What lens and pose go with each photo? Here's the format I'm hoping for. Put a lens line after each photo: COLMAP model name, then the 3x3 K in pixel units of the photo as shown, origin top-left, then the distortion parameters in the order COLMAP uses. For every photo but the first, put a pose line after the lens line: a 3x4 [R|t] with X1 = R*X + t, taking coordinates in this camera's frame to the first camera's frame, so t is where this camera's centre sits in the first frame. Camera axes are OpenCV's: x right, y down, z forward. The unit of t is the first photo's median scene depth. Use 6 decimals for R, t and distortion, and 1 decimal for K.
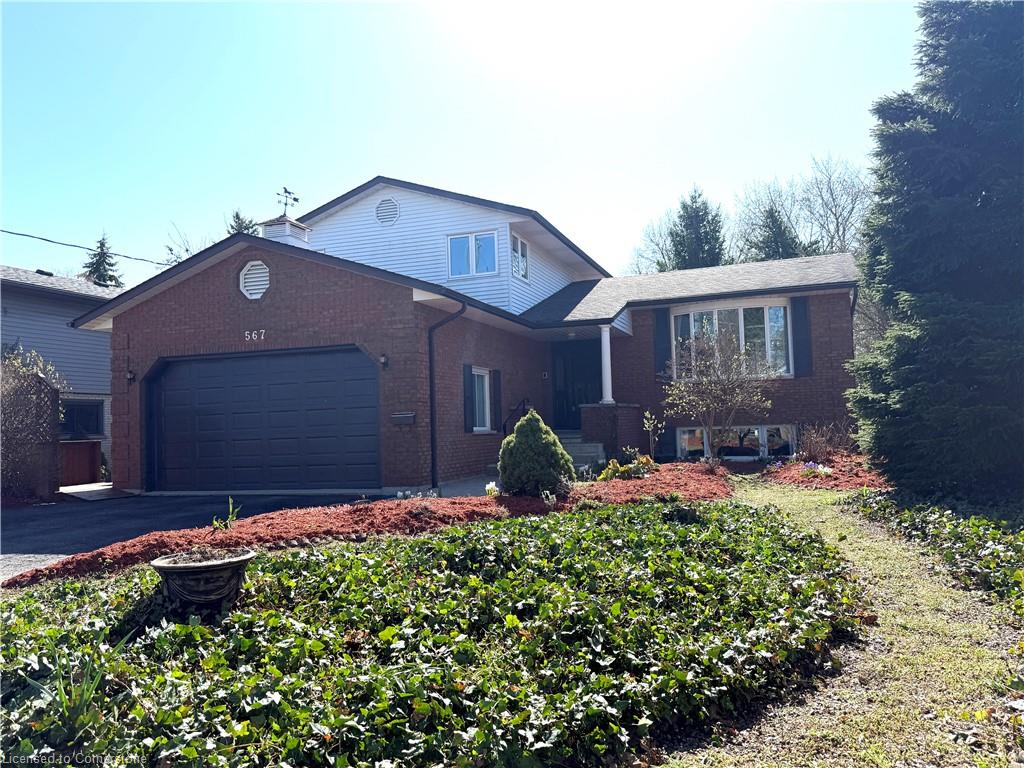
lens RADIAL K [[788.0, 0, 514.8], [0, 788.0, 390.5], [0, 0, 1]] dist [0.045674, -0.004522]
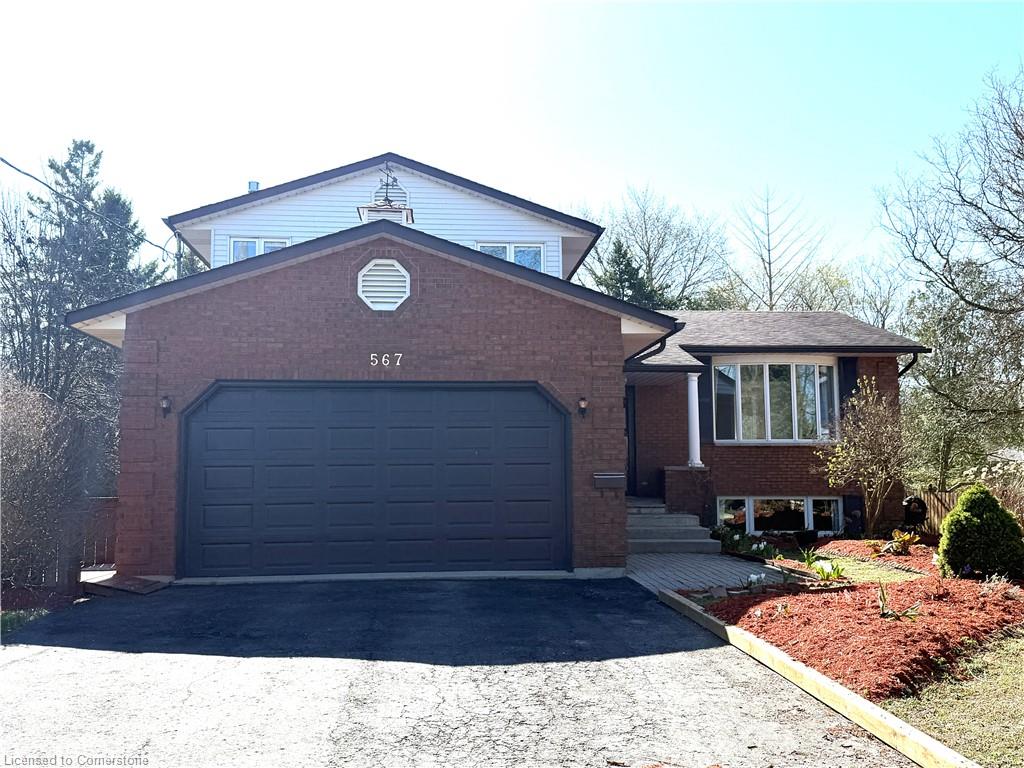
lens RADIAL K [[1029.1, 0, 514.4], [0, 1029.1, 383.1], [0, 0, 1]] dist [0.139240, 0.000000]
pose [[0.914753, 0.065996, 0.398586, -0.603747], [-0.043596, 0.996931, -0.065016, 0.008858], [-0.401654, 0.042097, 0.914824, 0.080677]]
